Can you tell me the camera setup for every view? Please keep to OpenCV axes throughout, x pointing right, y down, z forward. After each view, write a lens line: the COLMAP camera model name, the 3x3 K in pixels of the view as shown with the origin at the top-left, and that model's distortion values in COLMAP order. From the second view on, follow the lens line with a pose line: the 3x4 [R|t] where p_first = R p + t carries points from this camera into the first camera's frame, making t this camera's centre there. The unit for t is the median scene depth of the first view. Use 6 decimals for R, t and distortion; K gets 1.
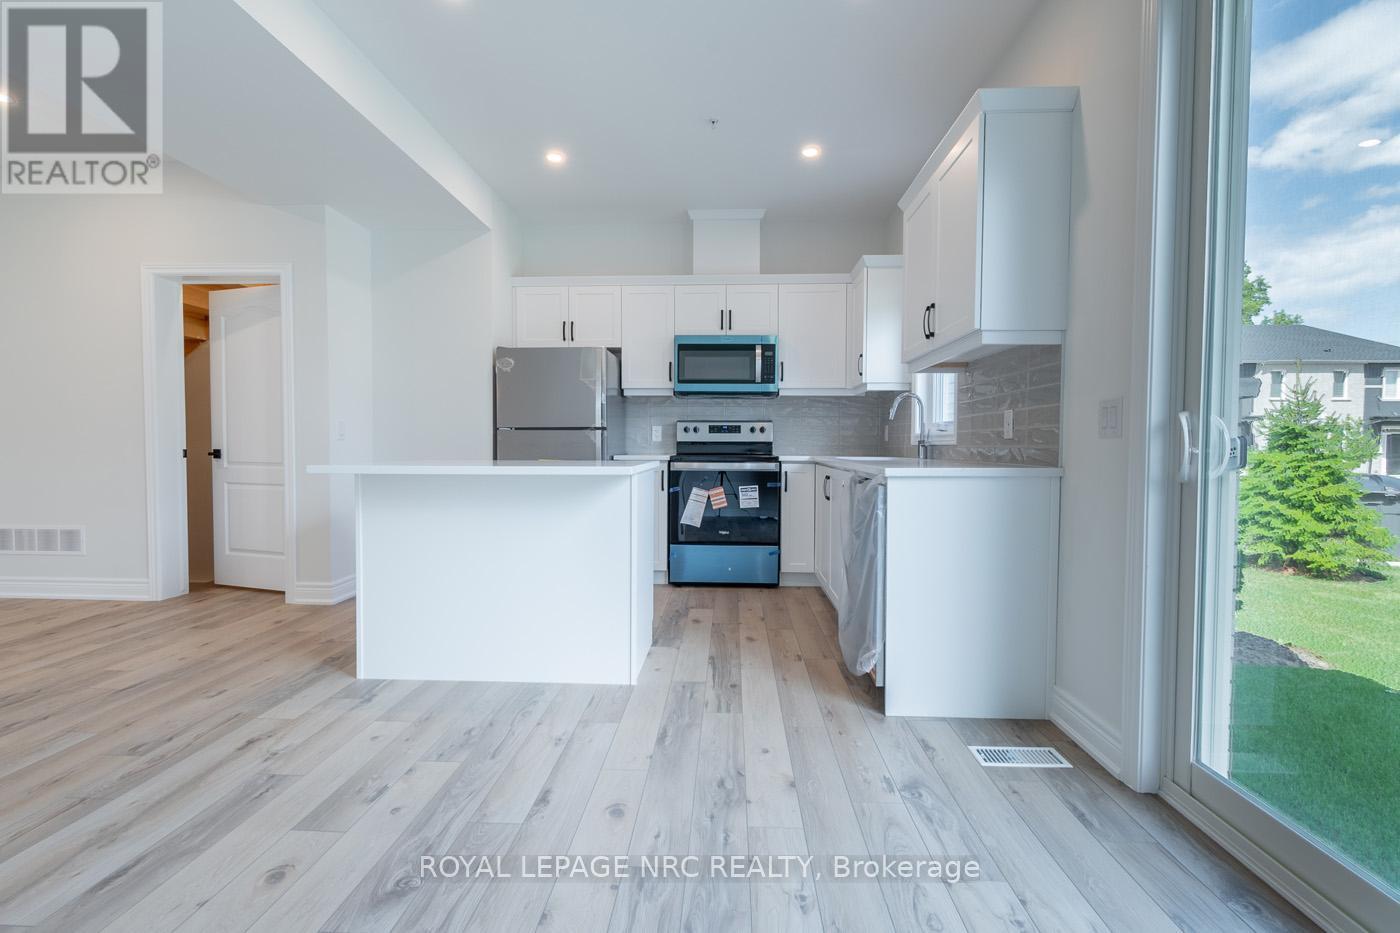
lens RADIAL K [[645.0, 0, 700.0], [0, 645.0, 466.5], [0, 0, 1]] dist [0.003981, -0.001257]
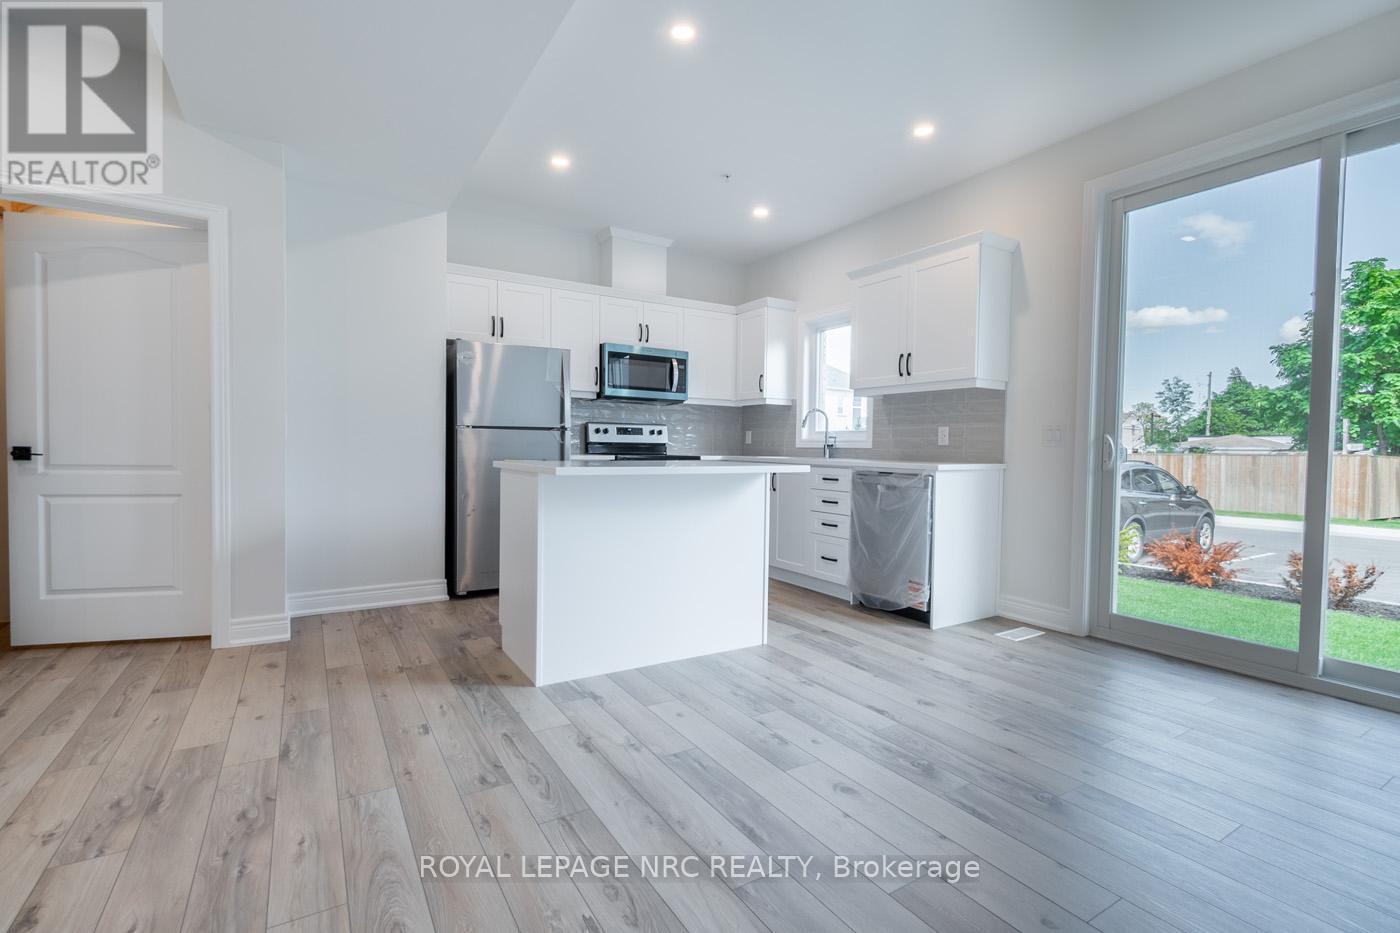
lens RADIAL K [[637.6, 0, 700.0], [0, 637.6, 466.5], [0, 0, 1]] dist [0.008402, -0.004649]
pose [[0.823659, -0.010167, 0.566995, -0.787010], [0.008441, 0.999948, 0.005667, -0.004902], [-0.567023, 0.000118, 0.823702, 0.064704]]
